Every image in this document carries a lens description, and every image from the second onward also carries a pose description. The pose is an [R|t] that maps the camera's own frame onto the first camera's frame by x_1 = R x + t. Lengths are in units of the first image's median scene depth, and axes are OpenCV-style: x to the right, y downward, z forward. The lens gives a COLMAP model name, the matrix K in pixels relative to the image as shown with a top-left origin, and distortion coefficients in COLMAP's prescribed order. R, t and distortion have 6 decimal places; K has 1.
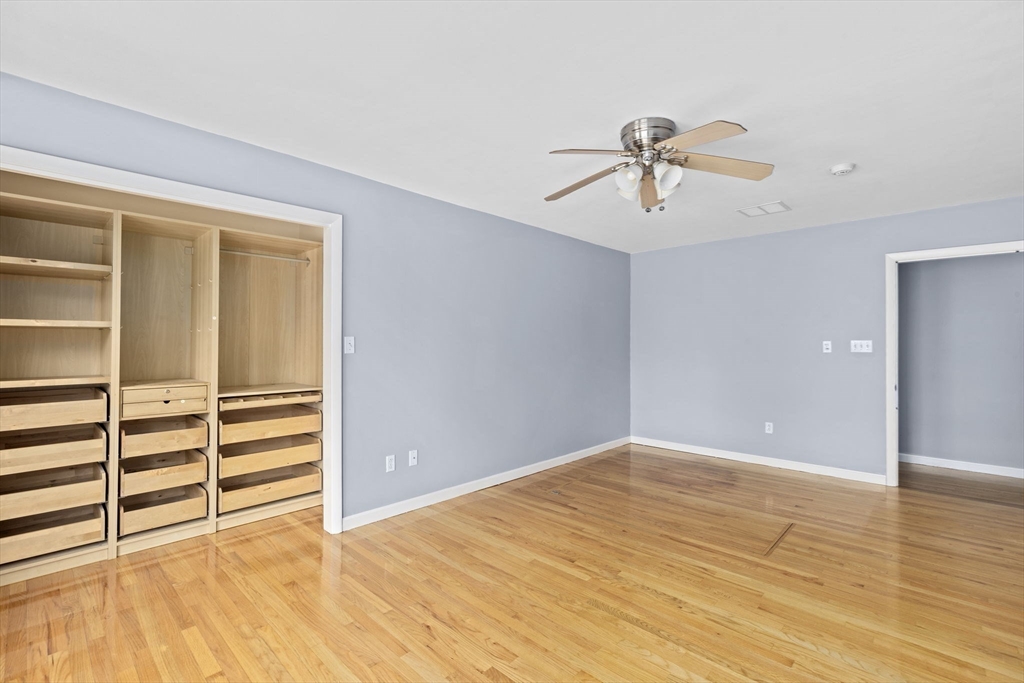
lens RADIAL K [[461.8, 0, 513.6], [0, 461.8, 339.9], [0, 0, 1]] dist [0.002518, 0.001199]
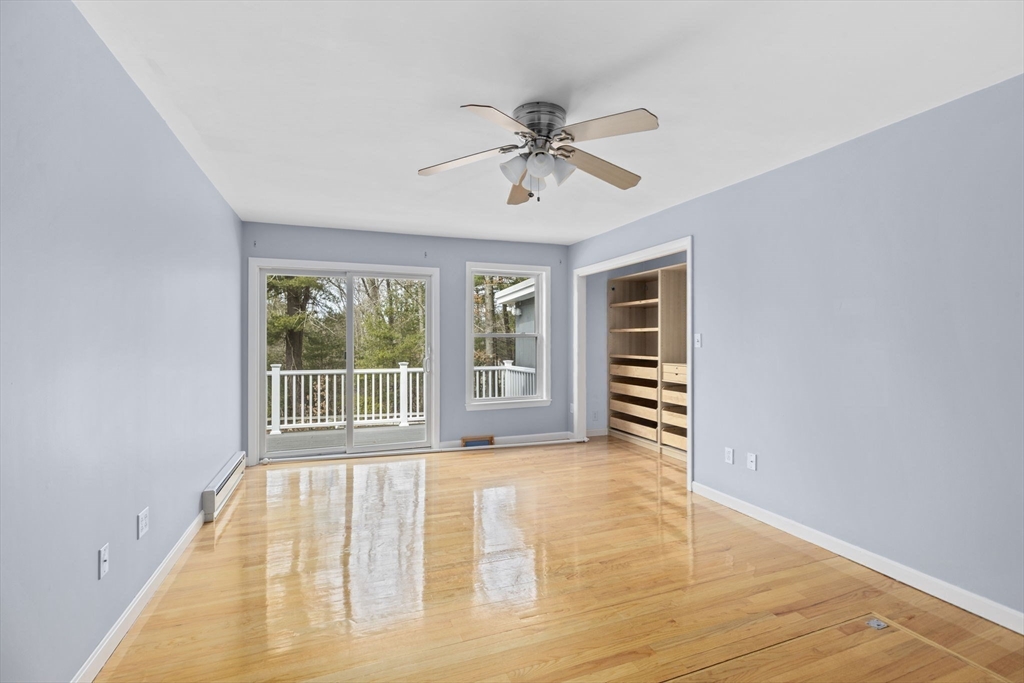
lens RADIAL K [[461.8, 0, 513.7], [0, 461.8, 341.4], [0, 0, 1]] dist [0.002518, 0.001199]
pose [[-0.434453, -0.005950, -0.900675, 0.846159], [-0.002360, 0.999982, -0.005468, 0.019435], [0.900692, -0.000250, -0.434459, 0.984687]]
